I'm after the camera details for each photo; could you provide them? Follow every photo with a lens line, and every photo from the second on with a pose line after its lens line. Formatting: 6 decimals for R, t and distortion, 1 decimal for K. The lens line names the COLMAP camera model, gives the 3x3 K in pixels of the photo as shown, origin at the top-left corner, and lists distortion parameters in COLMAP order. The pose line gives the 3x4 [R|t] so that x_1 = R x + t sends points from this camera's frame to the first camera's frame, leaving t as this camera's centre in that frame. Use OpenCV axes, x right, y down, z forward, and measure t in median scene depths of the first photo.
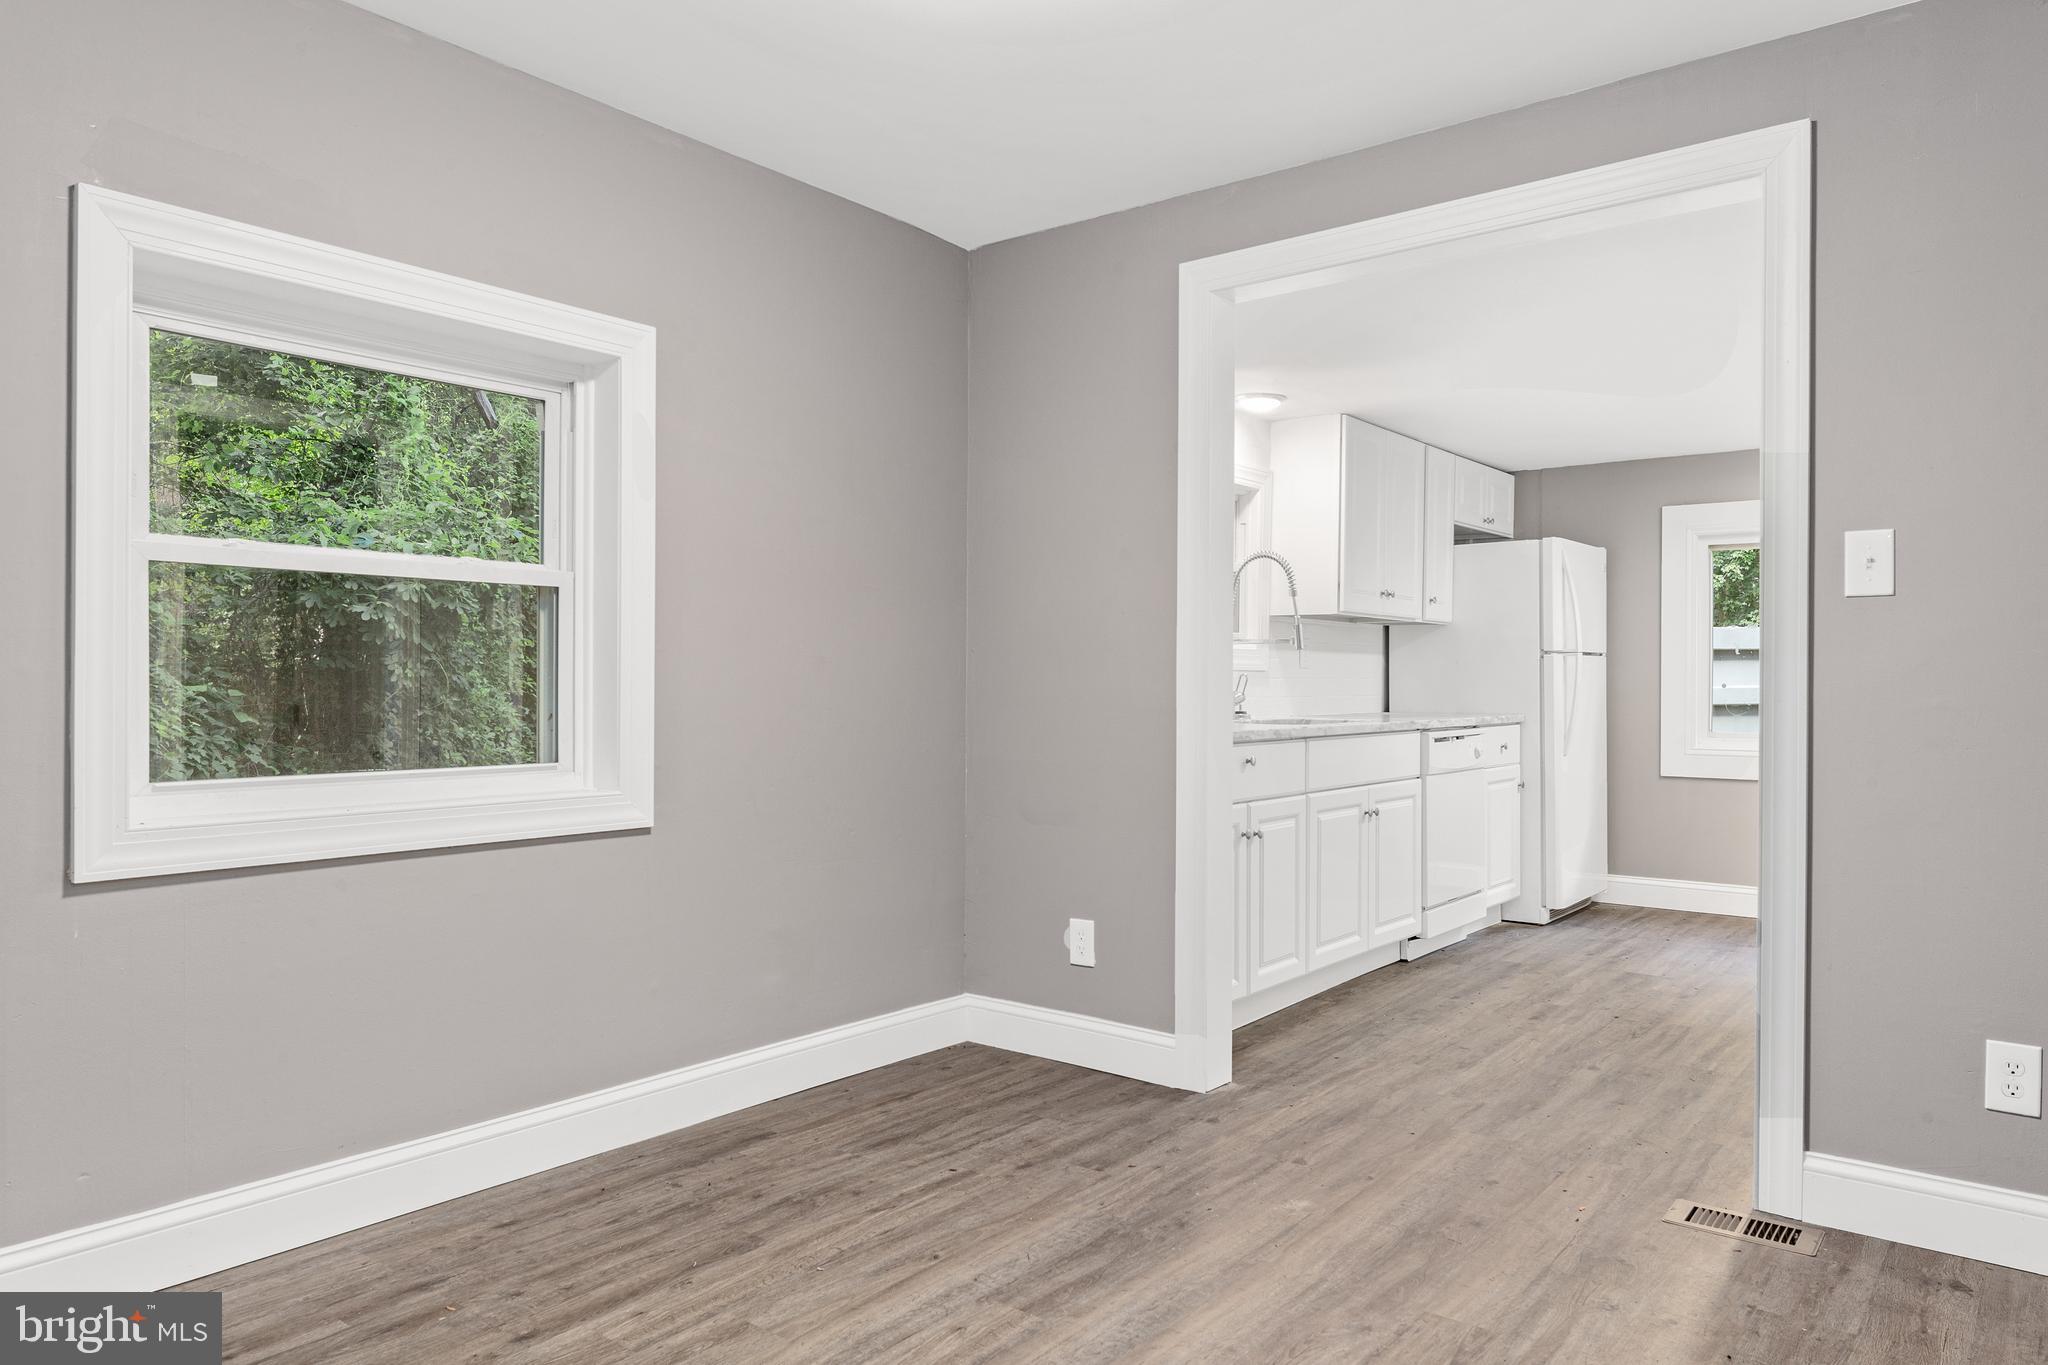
lens RADIAL K [[1348.0, 0, 1017.3], [0, 1348.0, 692.4], [0, 0, 1]] dist [0.004584, -0.001802]
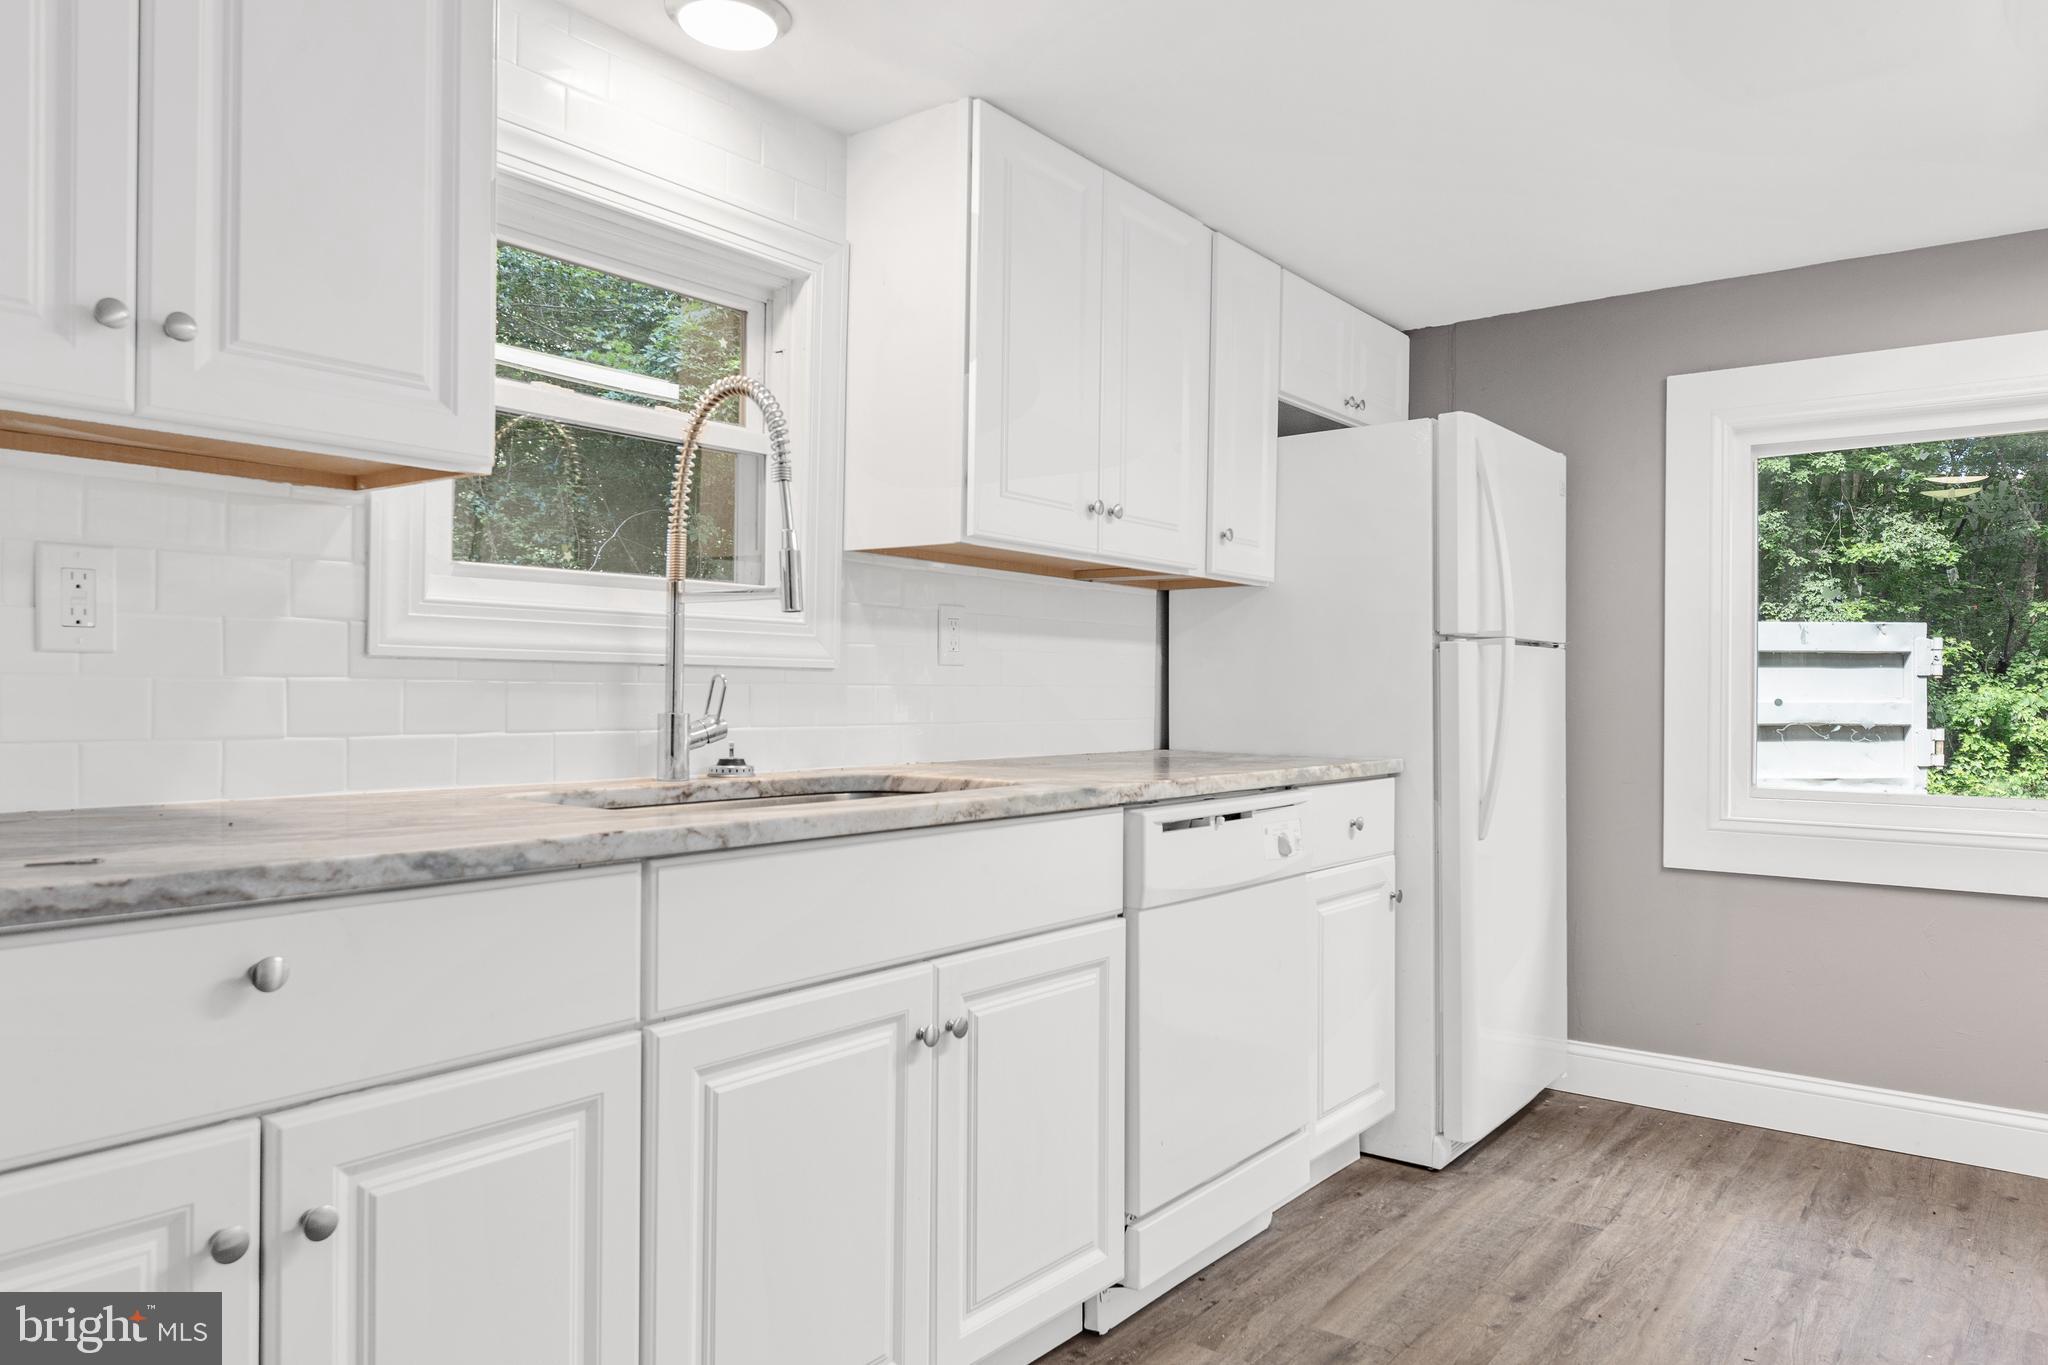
lens RADIAL K [[1348.0, 0, 1017.3], [0, 1348.0, 692.4], [0, 0, 1]] dist [0.004584, -0.001802]
pose [[0.999913, 0.004436, 0.012457, 0.223466], [-0.004325, 0.999951, -0.008903, -0.003582], [-0.012496, 0.008848, 0.999883, 0.490700]]
